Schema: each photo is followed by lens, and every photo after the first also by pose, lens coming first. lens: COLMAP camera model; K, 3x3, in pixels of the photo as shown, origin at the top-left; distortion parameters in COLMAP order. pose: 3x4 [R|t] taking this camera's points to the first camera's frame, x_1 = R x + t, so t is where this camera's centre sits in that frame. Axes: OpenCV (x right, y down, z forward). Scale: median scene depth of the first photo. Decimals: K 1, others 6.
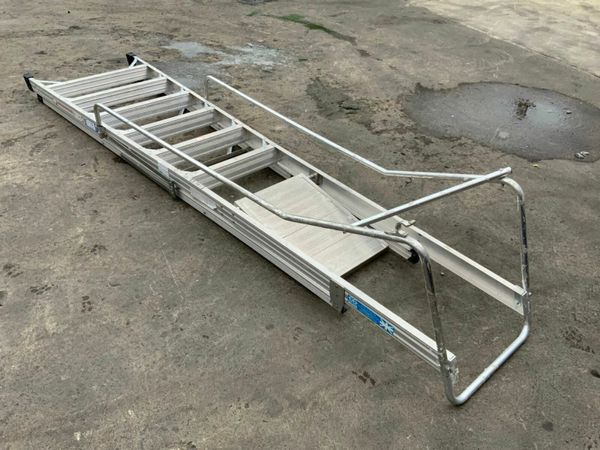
lens RADIAL K [[498.5, 0, 300.5], [0, 498.5, 224.1], [0, 0, 1]] dist [0.053656, -0.121710]
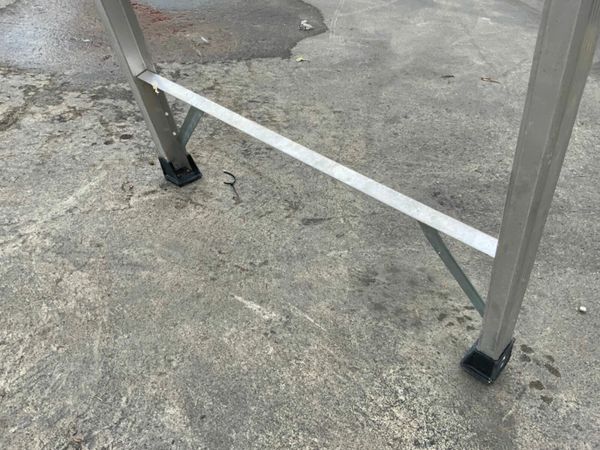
lens RADIAL K [[498.5, 0, 300.1], [0, 498.5, 227.2], [0, 0, 1]] dist [0.053656, -0.121710]
pose [[0.466808, -0.552434, 0.690584, -0.055424], [0.468460, 0.816795, 0.336736, -0.140937], [-0.750090, 0.166320, 0.640080, 0.589581]]
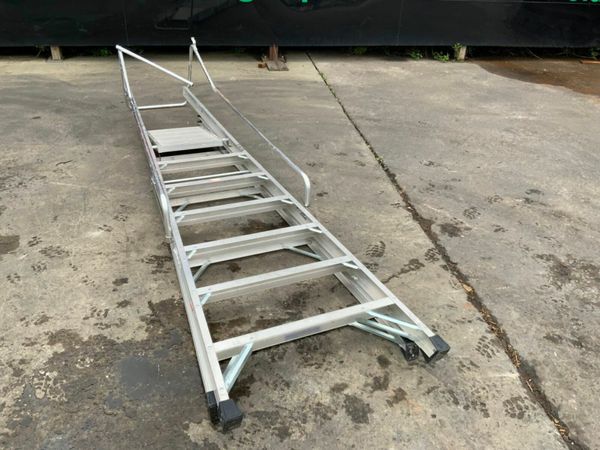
lens RADIAL K [[498.5, 0, 300.7], [0, 498.5, 223.7], [0, 0, 1]] dist [0.053656, -0.121710]
pose [[-0.945936, -0.228719, 0.229984, -0.522067], [0.119816, 0.412501, 0.903043, -0.867182], [-0.301412, 0.881777, -0.362795, 1.174286]]
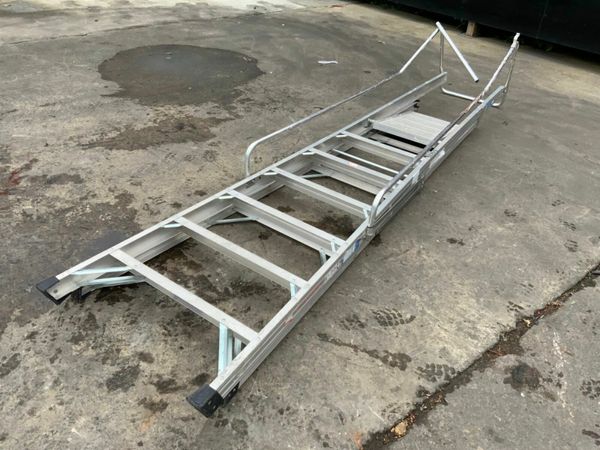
lens RADIAL K [[498.5, 0, 300.2], [0, 498.5, 225.1], [0, 0, 1]] dist [0.053656, -0.121710]
pose [[-0.207706, -0.601973, 0.771030, -0.837392], [0.521825, 0.598509, 0.607853, -0.623604], [-0.827379, 0.528597, 0.189810, 0.811222]]
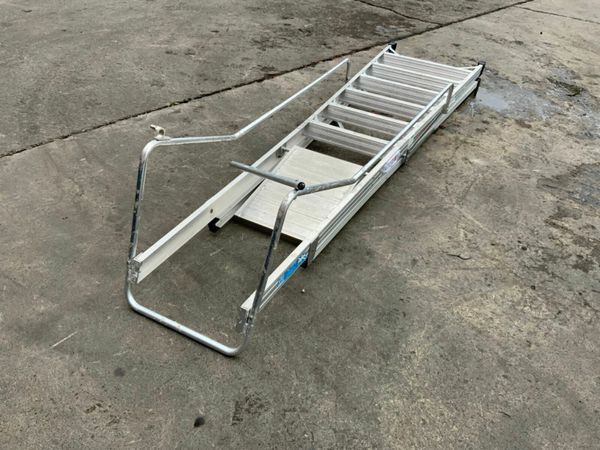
lens RADIAL K [[498.5, 0, 299.1], [0, 498.5, 224.1], [0, 0, 1]] dist [0.053656, -0.121710]
pose [[0.350582, 0.543650, -0.762586, 0.604436], [-0.599316, 0.755940, 0.263391, -0.152801], [0.719662, 0.364690, 0.590837, 0.267022]]
